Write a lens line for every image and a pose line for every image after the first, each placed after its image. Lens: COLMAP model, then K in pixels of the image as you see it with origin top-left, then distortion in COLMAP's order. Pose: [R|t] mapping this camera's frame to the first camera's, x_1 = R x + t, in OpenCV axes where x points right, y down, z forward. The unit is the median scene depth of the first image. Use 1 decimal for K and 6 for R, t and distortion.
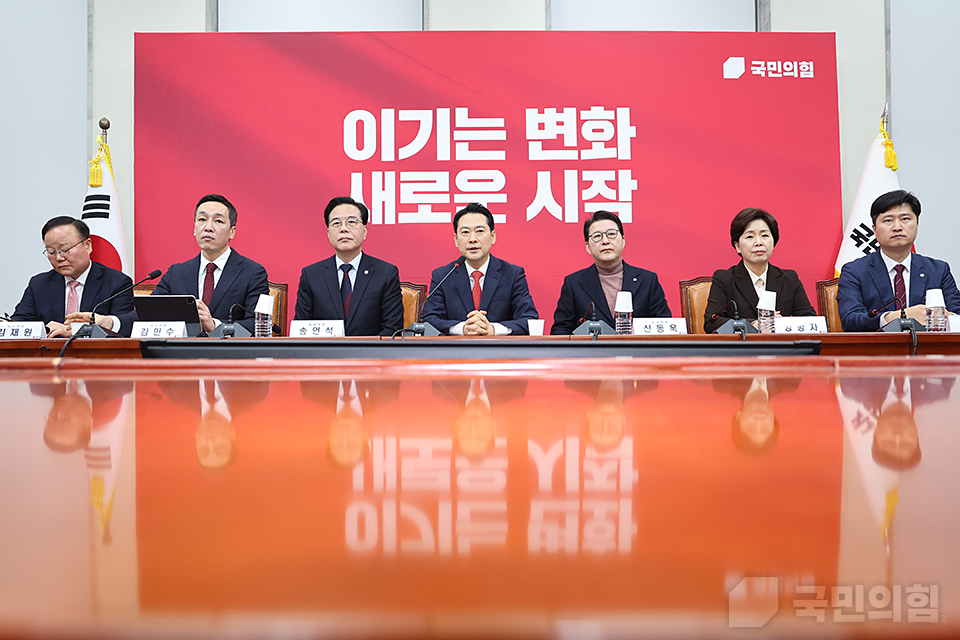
lens RADIAL K [[717.0, 0, 480.9], [0, 717.0, 330.3], [0, 0, 1]] dist [-0.055215, 0.028592]
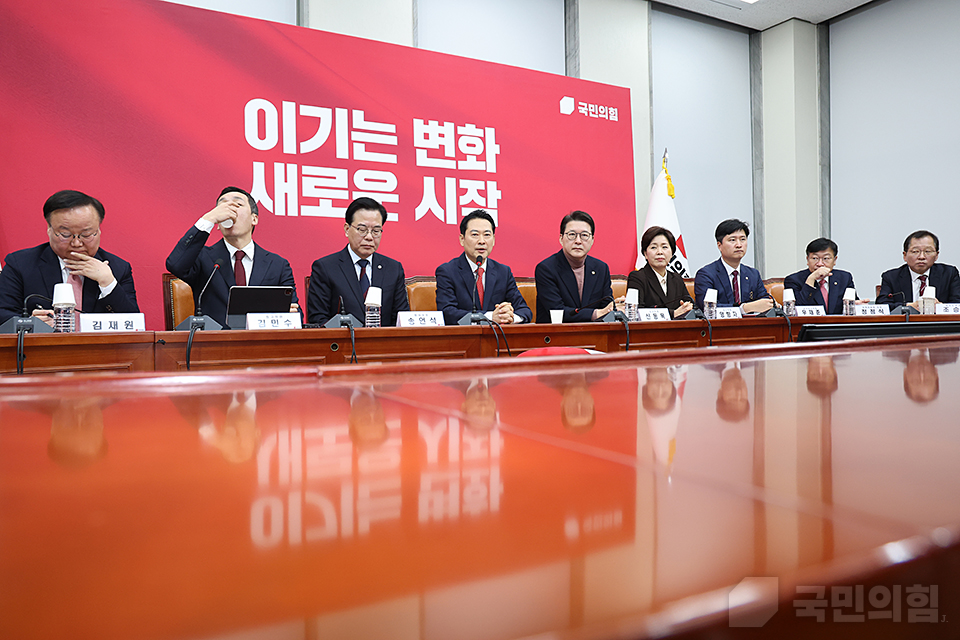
lens RADIAL K [[717.0, 0, 475.0], [0, 717.0, 310.1], [0, 0, 1]] dist [-0.055215, 0.028592]
pose [[0.874515, -0.003571, 0.484985, -0.391285], [0.009707, 0.999901, -0.010140, -0.002260], [-0.484901, 0.013575, 0.874464, -0.008556]]
